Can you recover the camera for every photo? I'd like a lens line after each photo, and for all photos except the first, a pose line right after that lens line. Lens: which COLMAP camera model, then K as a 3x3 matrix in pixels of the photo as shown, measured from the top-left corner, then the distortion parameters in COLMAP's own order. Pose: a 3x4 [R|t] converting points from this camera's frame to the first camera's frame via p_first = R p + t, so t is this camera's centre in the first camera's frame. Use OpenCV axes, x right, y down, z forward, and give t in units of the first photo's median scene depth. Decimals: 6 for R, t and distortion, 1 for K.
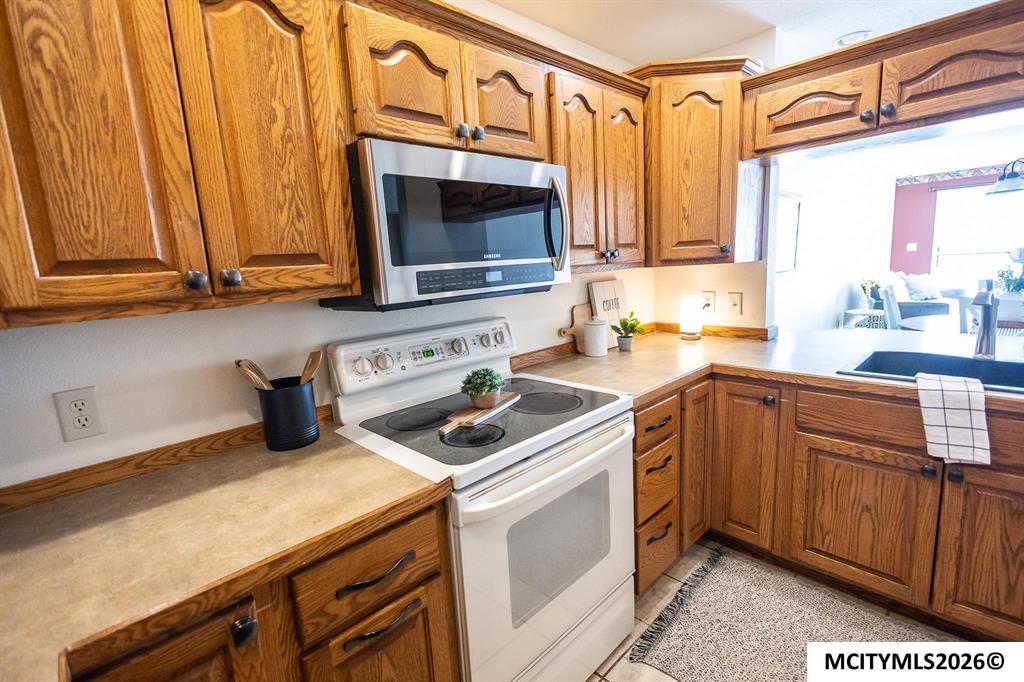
lens RADIAL K [[470.0, 0, 509.6], [0, 470.0, 344.9], [0, 0, 1]] dist [0.004516, 0.000280]
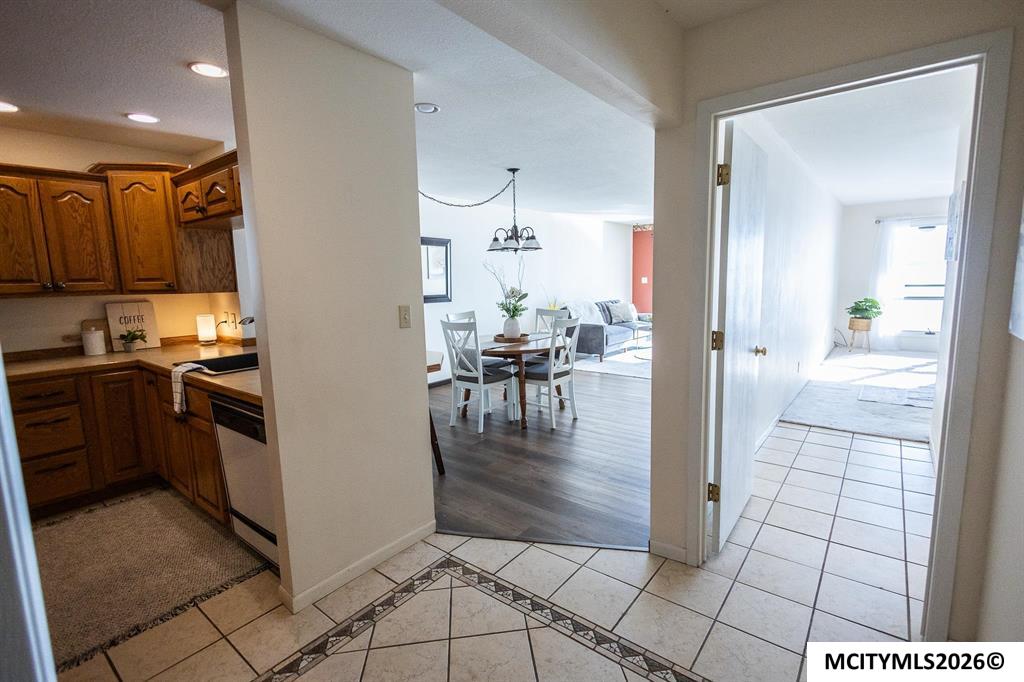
lens RADIAL K [[470.0, 0, 520.5], [0, 470.0, 338.3], [0, 0, 1]] dist [0.004516, 0.000280]
pose [[0.989812, 0.020094, 0.140956, 1.573193], [-0.013562, 0.998796, -0.047143, 0.026687], [-0.141734, 0.044751, 0.988893, -0.740539]]
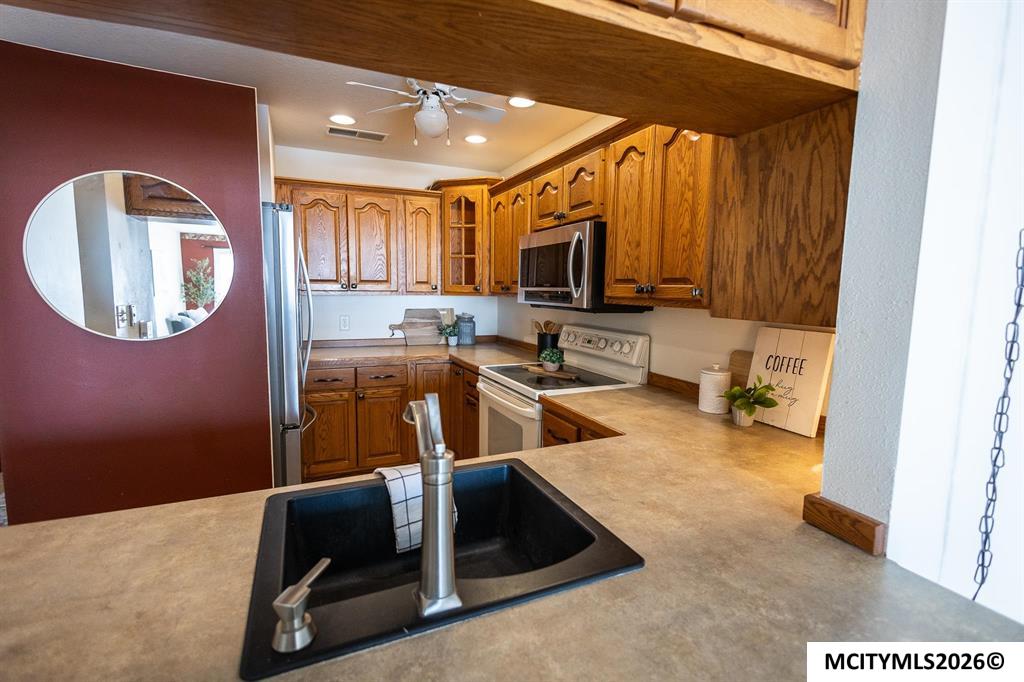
lens RADIAL K [[470.0, 0, 513.4], [0, 470.0, 337.1], [0, 0, 1]] dist [0.004516, 0.000280]
pose [[-0.342077, 0.152826, -0.927161, 1.299676], [-0.156574, 0.963622, 0.216604, -0.281284], [0.926535, 0.219264, -0.305705, 1.132938]]
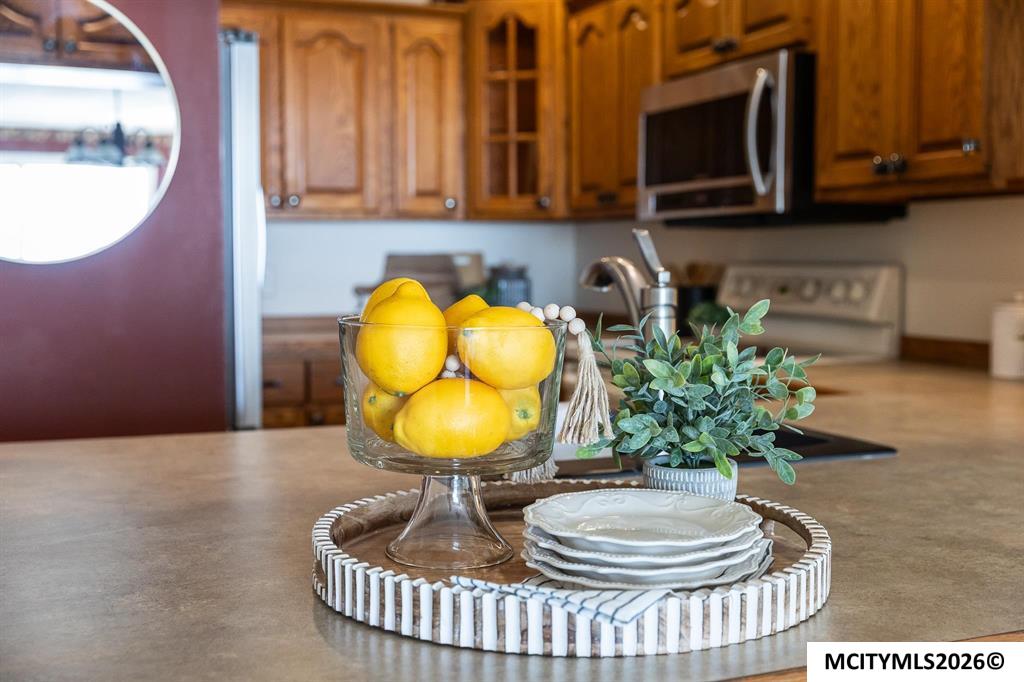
lens RADIAL K [[1228.1, 0, 511.6], [0, 1228.1, 342.3], [0, 0, 1]] dist [-0.000412, 0.000000]
pose [[-0.368743, 0.123293, -0.921318, 1.833304], [-0.138912, 0.972725, 0.185770, -0.208724], [0.919093, 0.196484, -0.341558, 1.193831]]
